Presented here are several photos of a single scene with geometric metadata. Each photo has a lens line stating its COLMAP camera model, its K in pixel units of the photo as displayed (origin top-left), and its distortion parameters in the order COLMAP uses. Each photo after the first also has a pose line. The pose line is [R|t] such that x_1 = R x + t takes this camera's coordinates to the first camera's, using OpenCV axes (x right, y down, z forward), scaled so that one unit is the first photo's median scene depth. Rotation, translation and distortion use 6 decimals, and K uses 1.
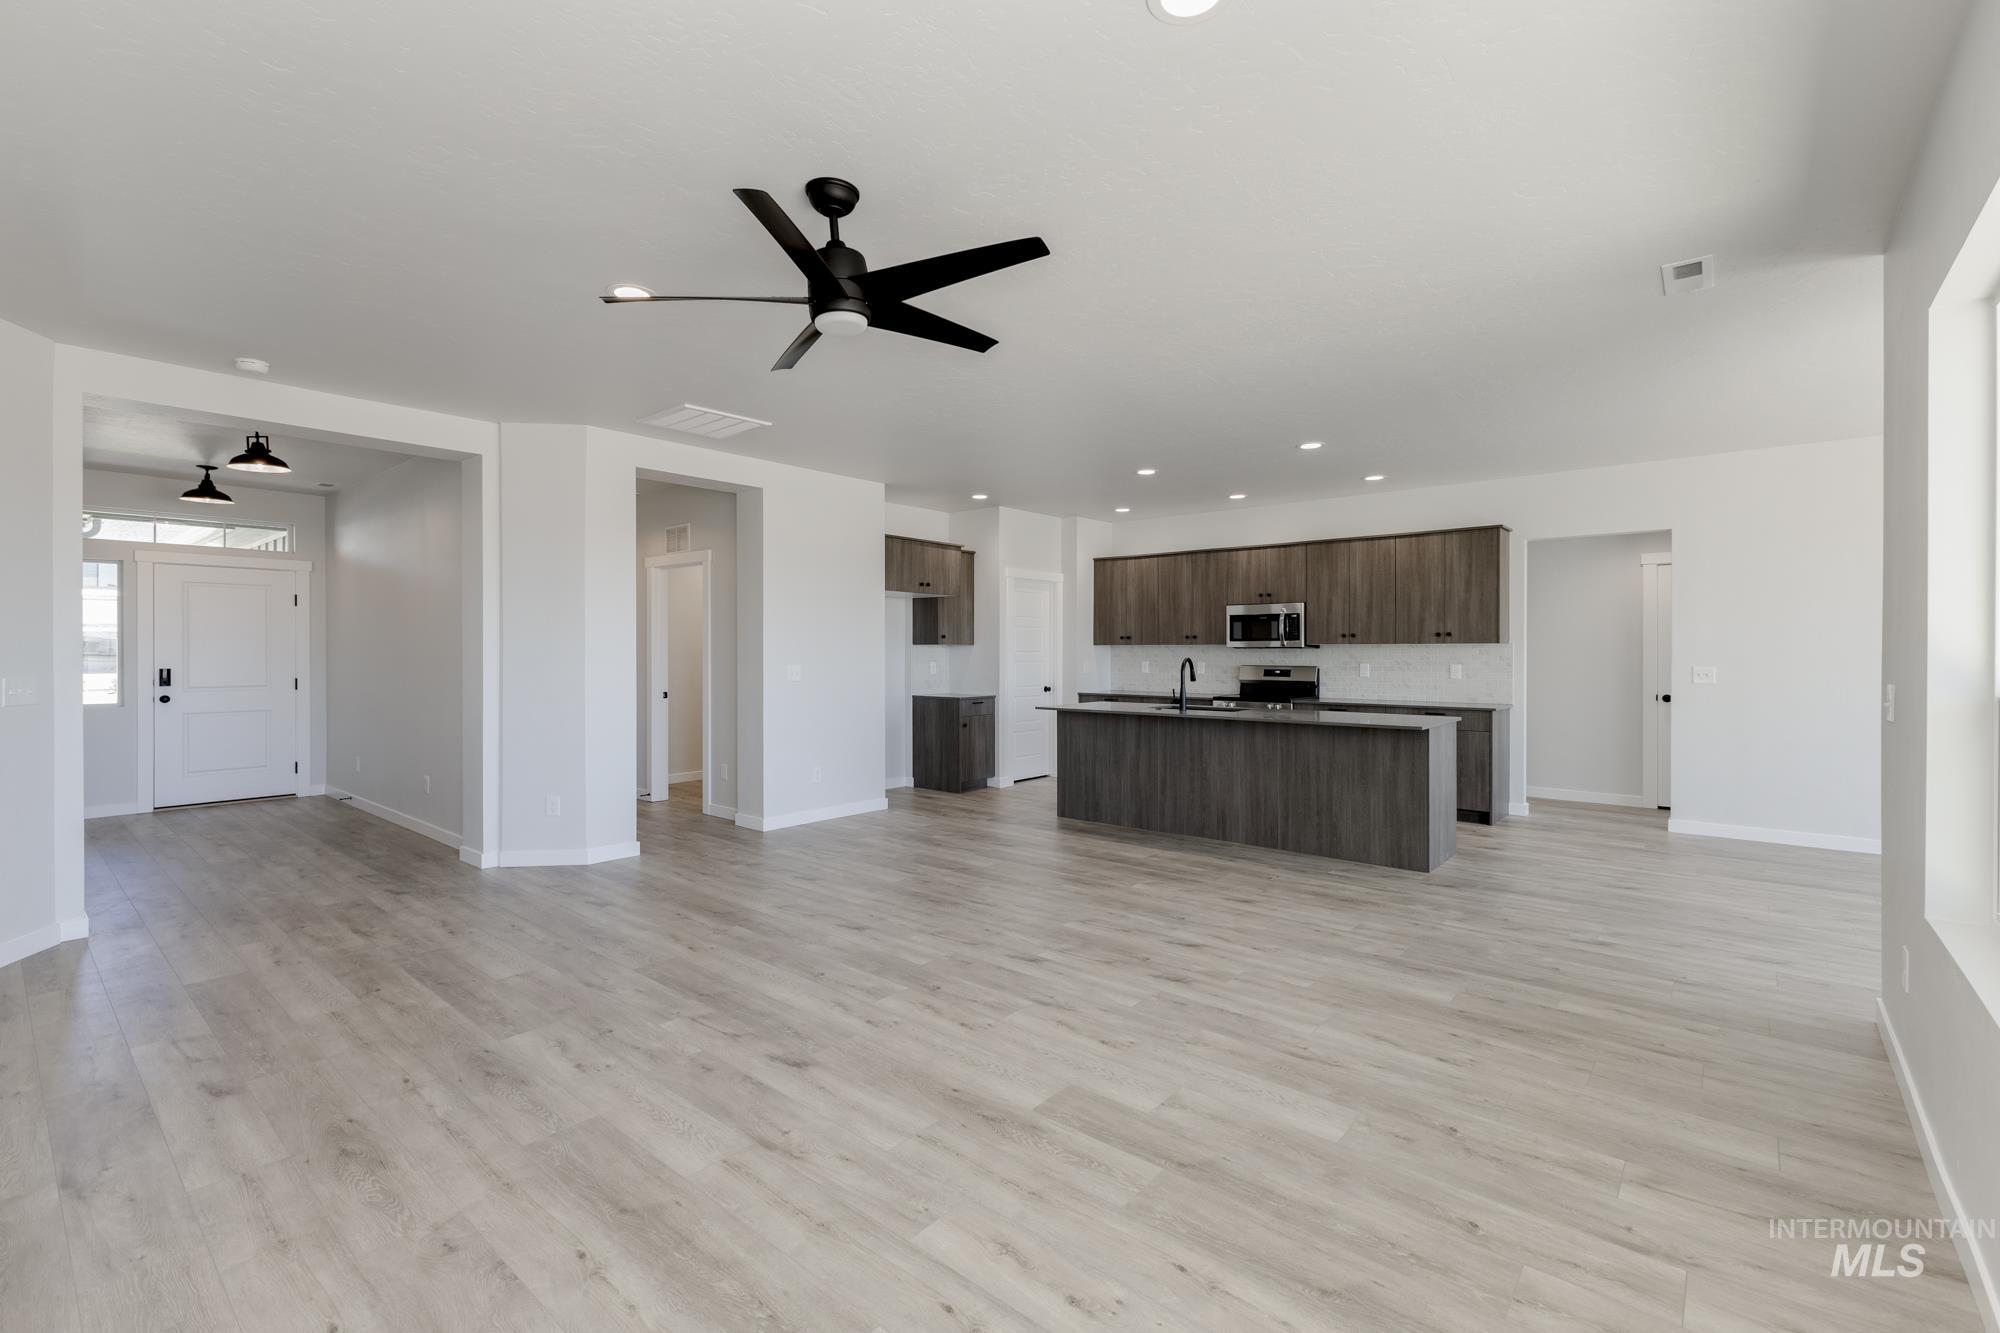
lens RADIAL K [[851.3, 0, 1008.8], [0, 851.3, 645.1], [0, 0, 1]] dist [0.001122, 0.000001]
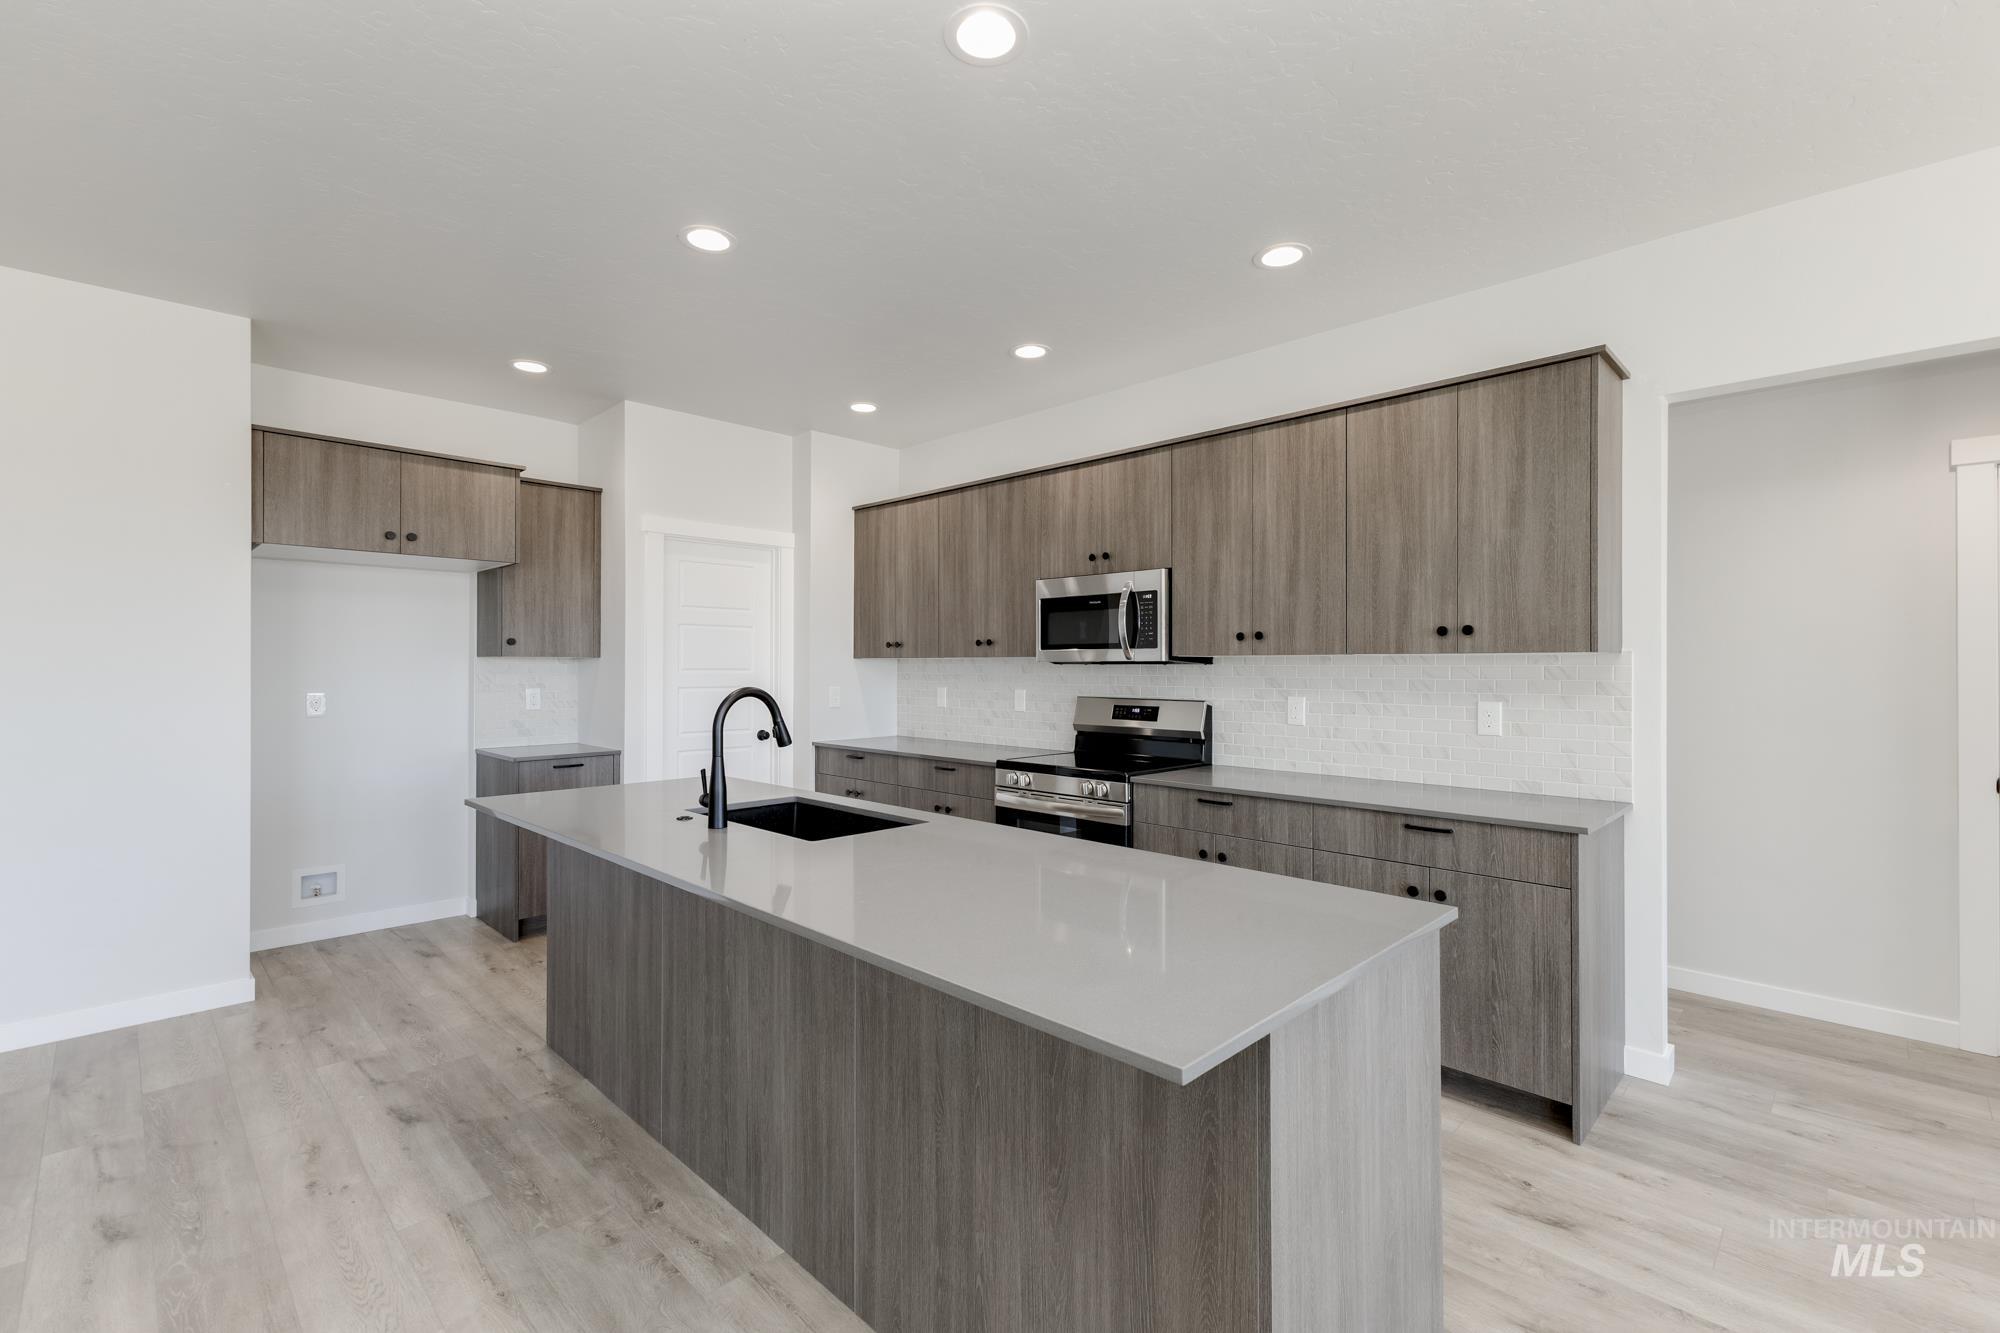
lens RADIAL K [[864.1, 0, 1005.5], [0, 864.1, 658.5], [0, 0, 1]] dist [0.008806, -0.000230]
pose [[0.997300, 0.000996, -0.073425, 0.285767], [-0.001228, 0.999994, -0.003120, 0.002210], [0.073421, 0.003202, 0.997296, 0.498096]]
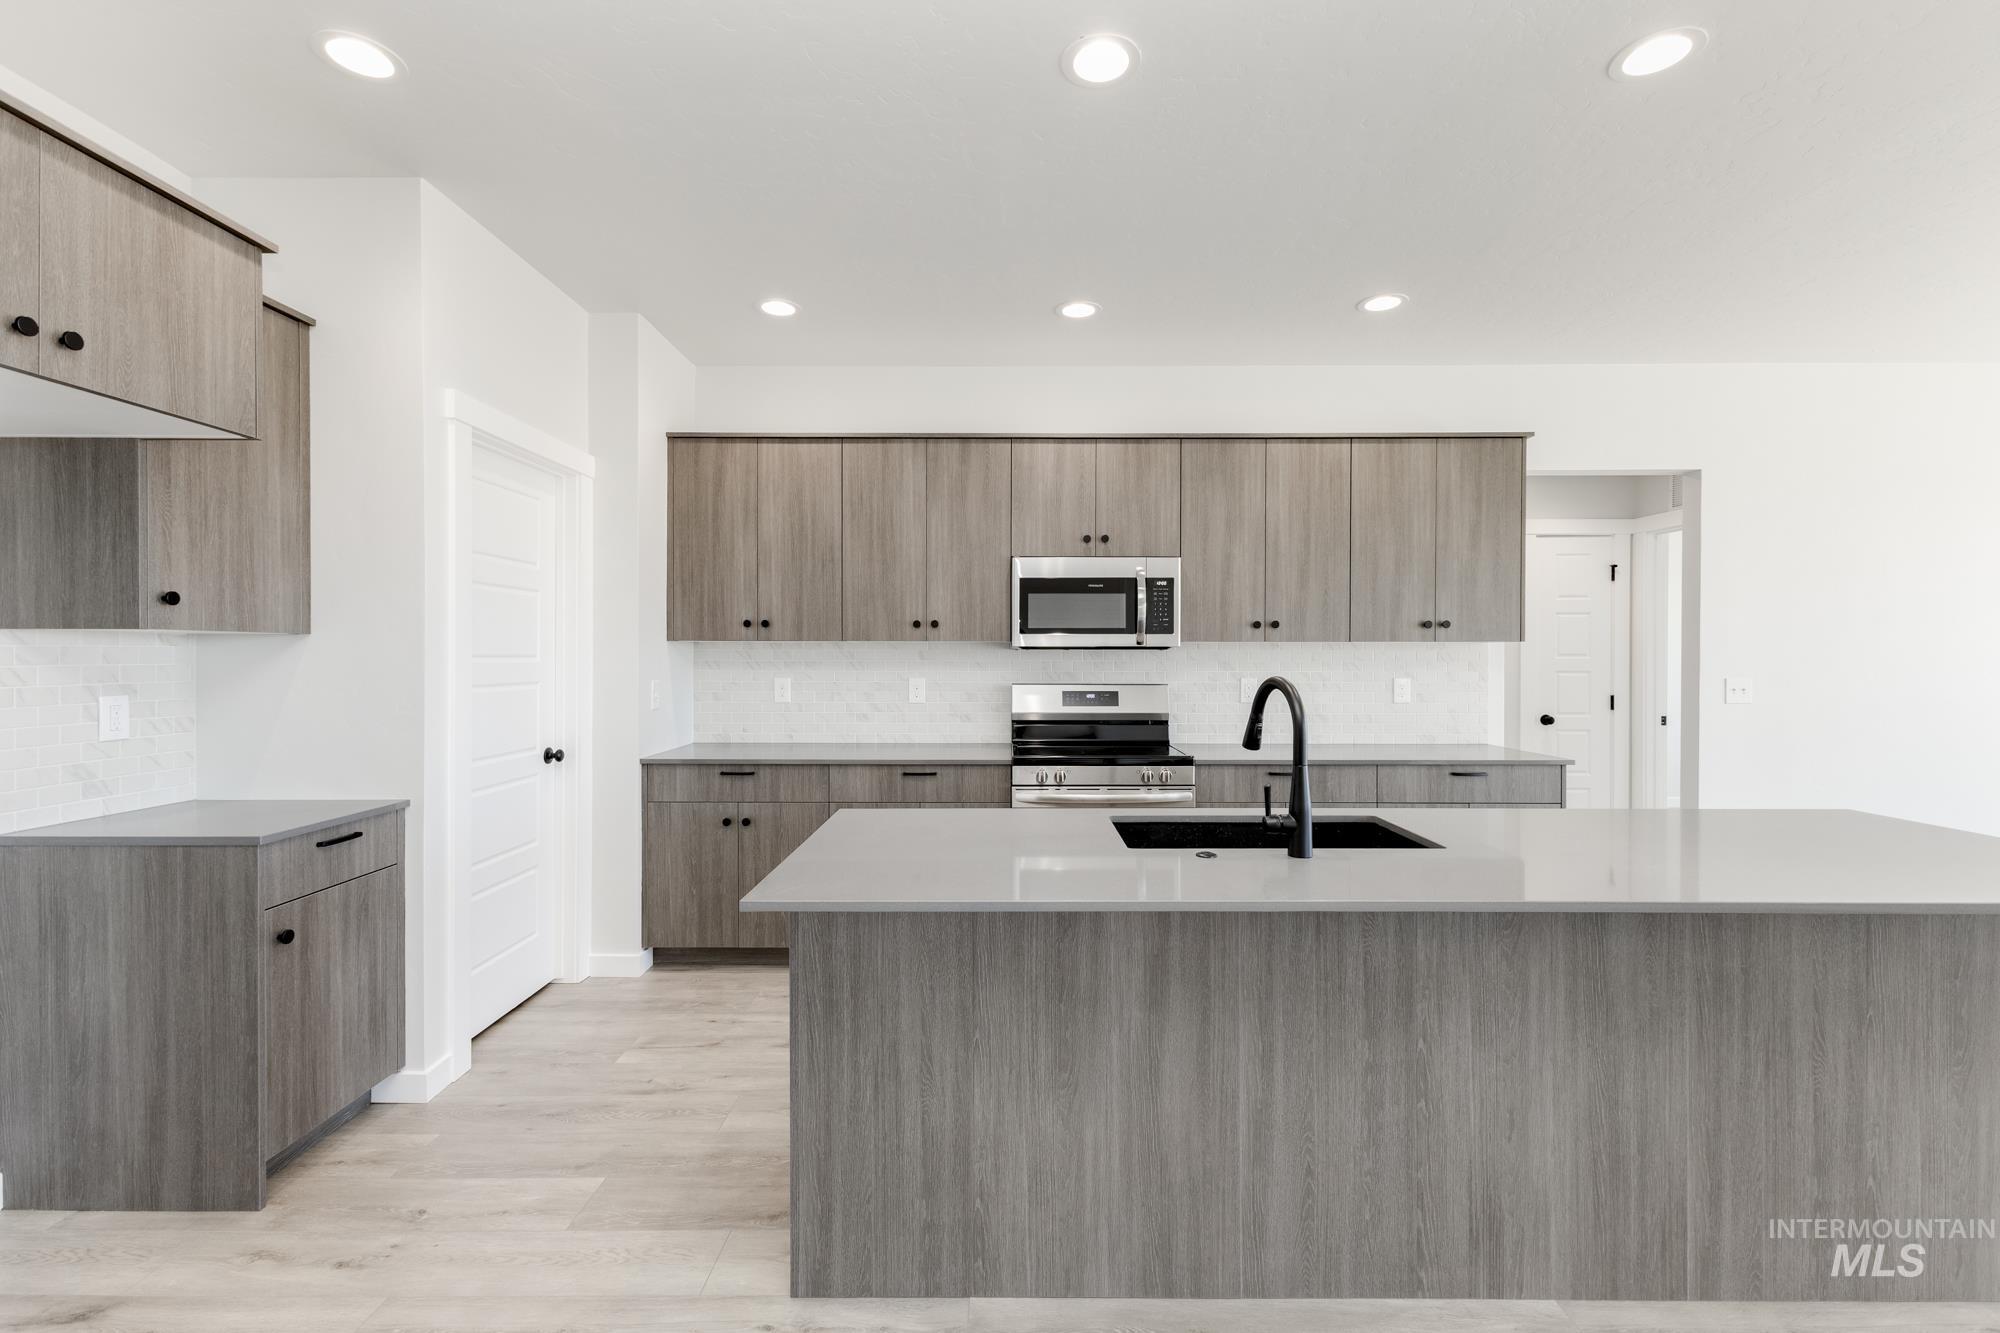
lens RADIAL K [[851.6, 0, 996.9], [0, 851.6, 660.8], [0, 0, 1]] dist [0.003418, -0.000146]
pose [[0.768758, -0.003997, 0.639527, -0.051419], [-0.004584, 0.999920, 0.011759, 0.005031], [-0.639523, -0.011972, 0.768679, 0.669676]]
